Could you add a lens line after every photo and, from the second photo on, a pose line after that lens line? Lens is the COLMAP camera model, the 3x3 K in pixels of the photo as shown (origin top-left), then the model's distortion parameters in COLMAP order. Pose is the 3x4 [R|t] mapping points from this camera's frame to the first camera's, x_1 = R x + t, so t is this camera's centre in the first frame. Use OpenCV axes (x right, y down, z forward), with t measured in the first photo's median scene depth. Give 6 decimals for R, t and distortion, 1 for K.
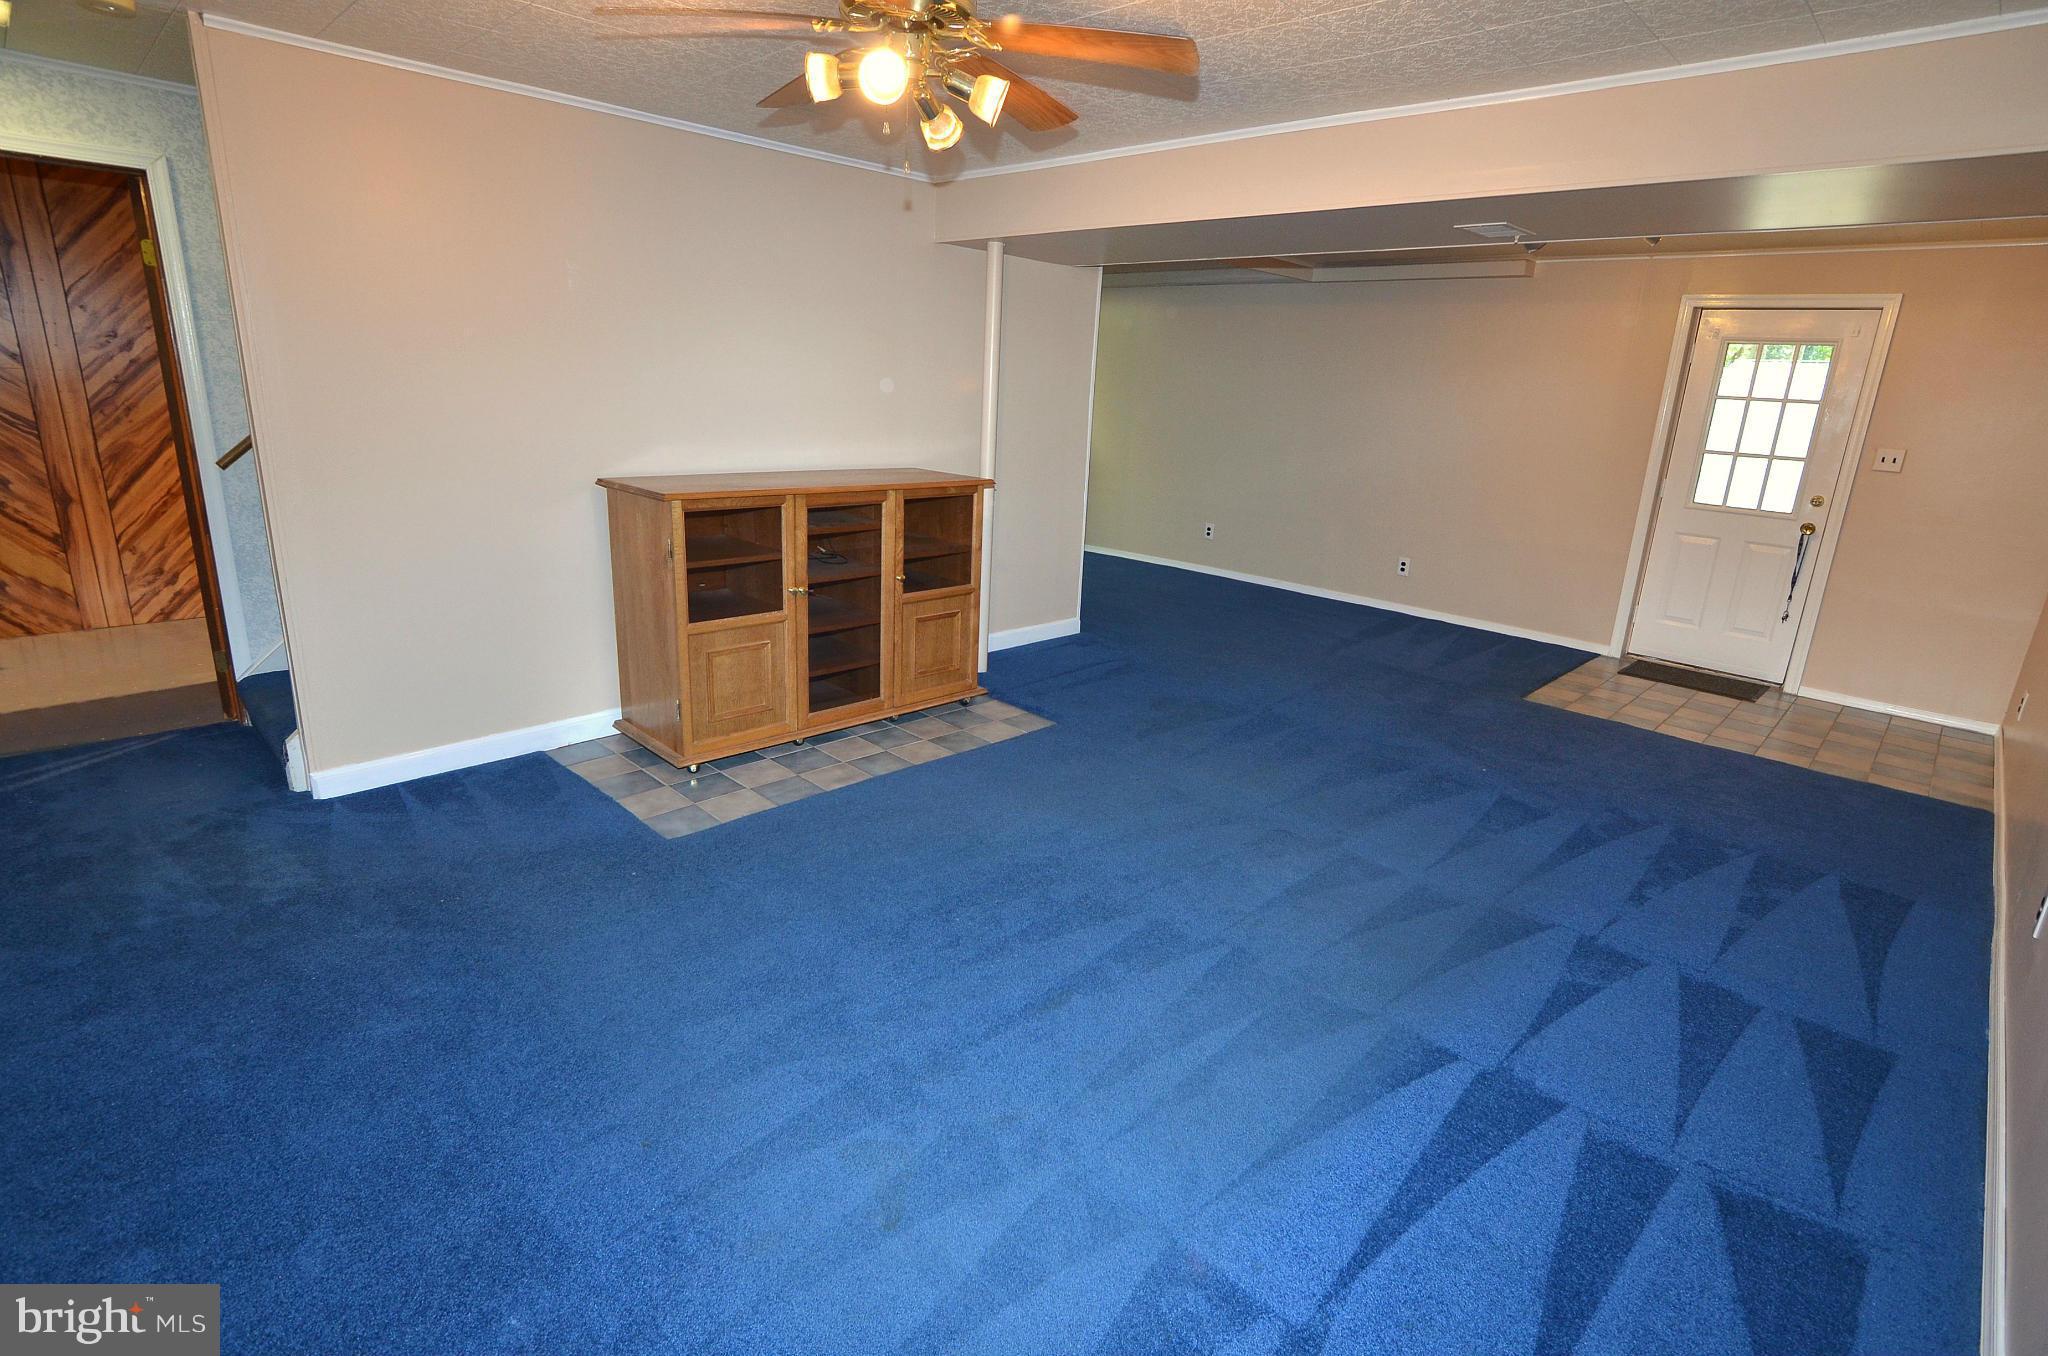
lens RADIAL K [[991.8, 0, 1035.6], [0, 991.8, 667.6], [0, 0, 1]] dist [-0.020385, 0.002056]
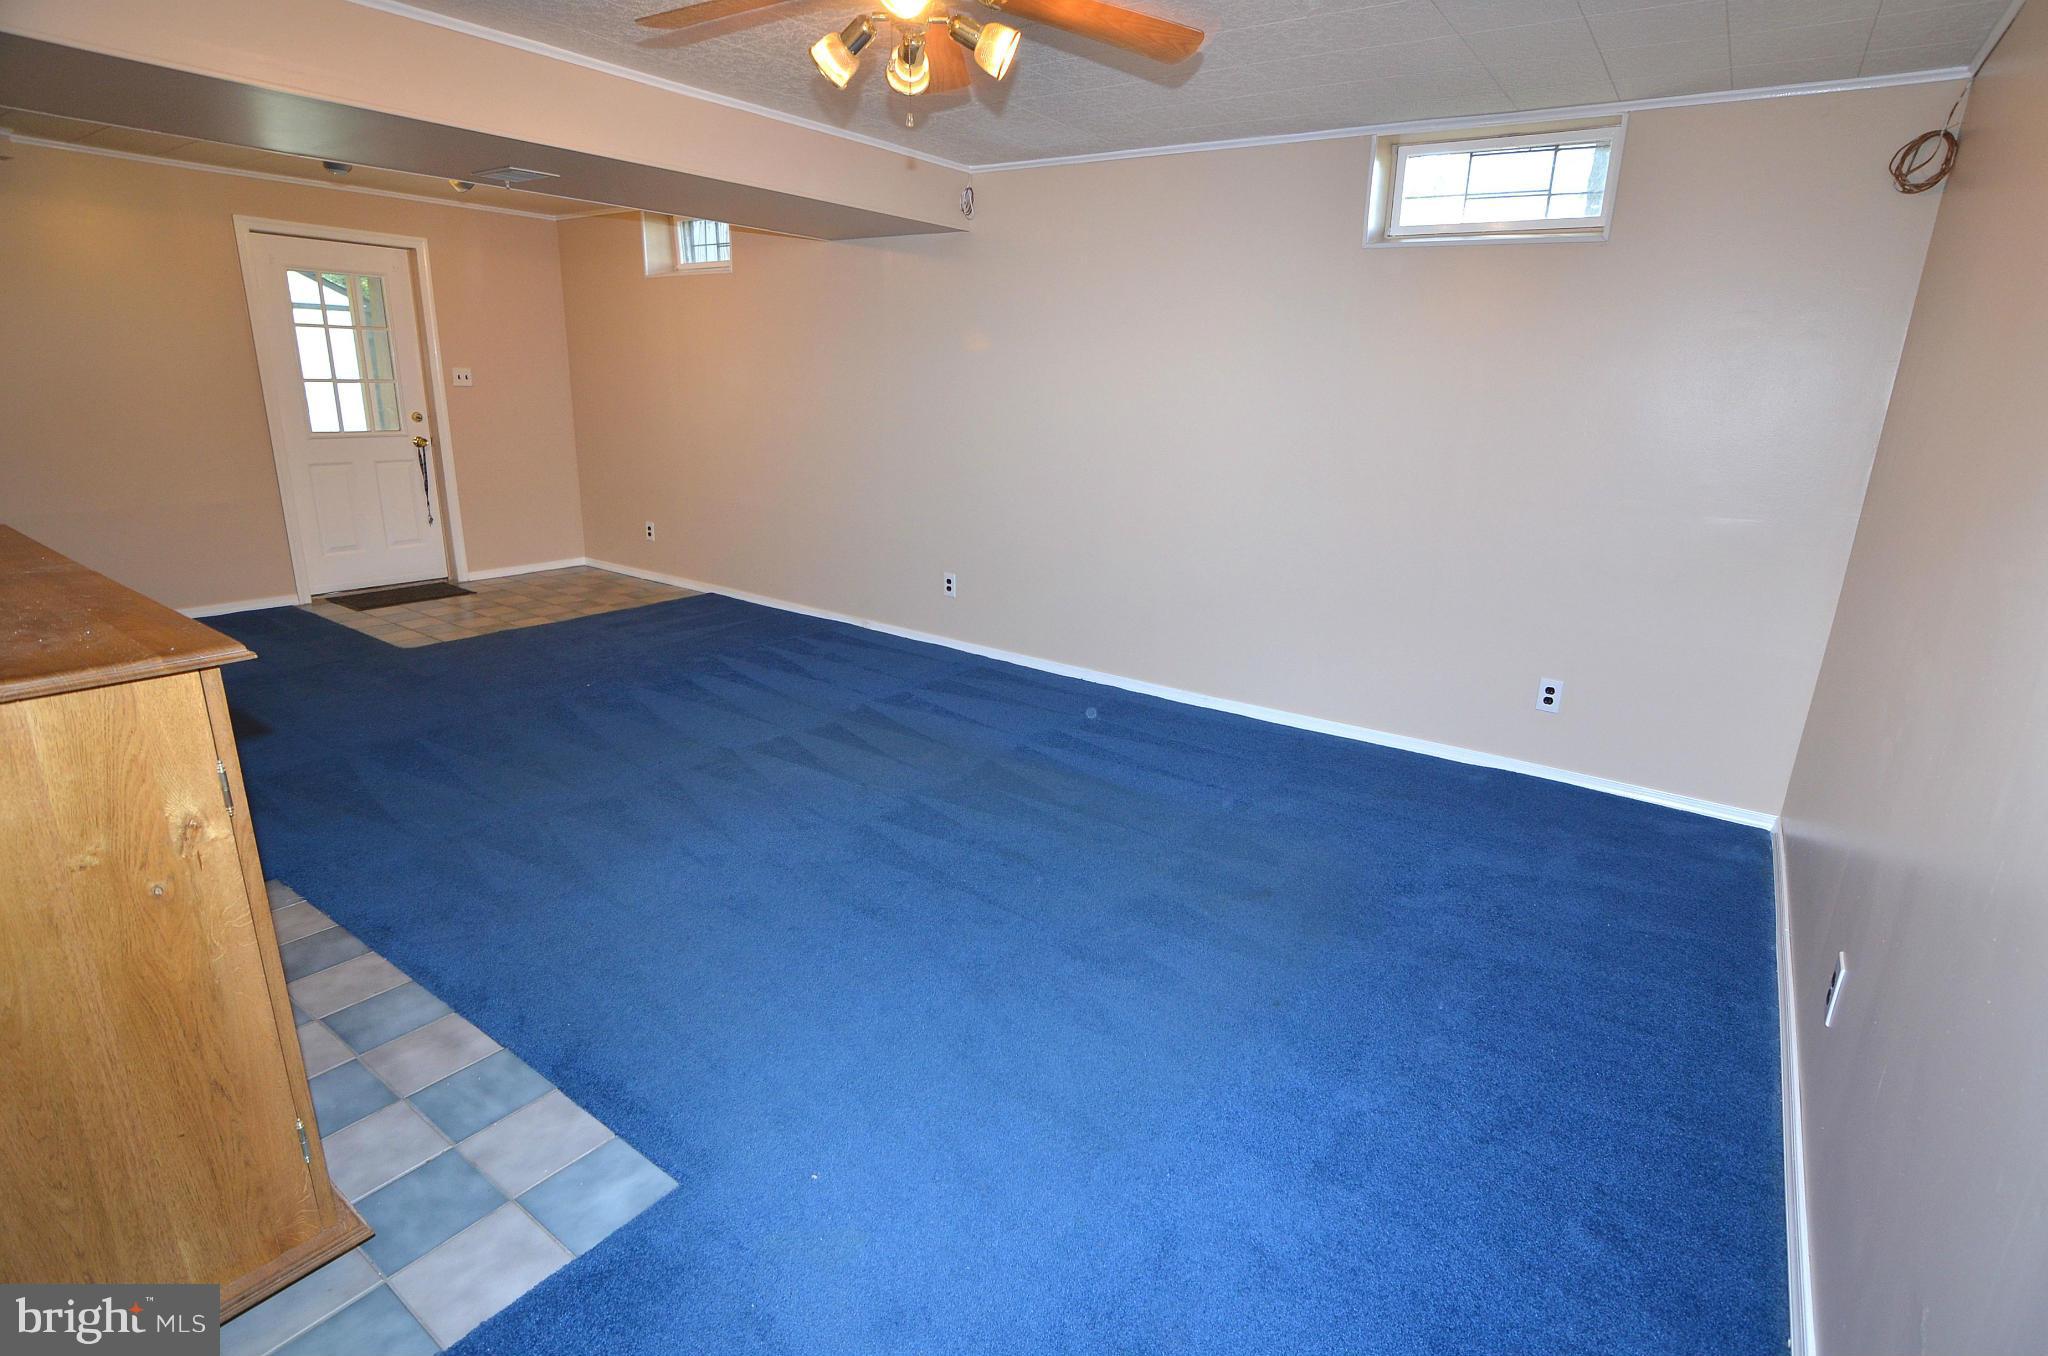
lens RADIAL K [[991.8, 0, 1033.7], [0, 991.8, 679.4], [0, 0, 1]] dist [-0.020385, 0.002056]
pose [[-0.155329, -0.332798, 0.930118, -0.761349], [0.233828, 0.902403, 0.361930, -0.217921], [-0.959790, 0.273706, -0.062352, 0.711715]]
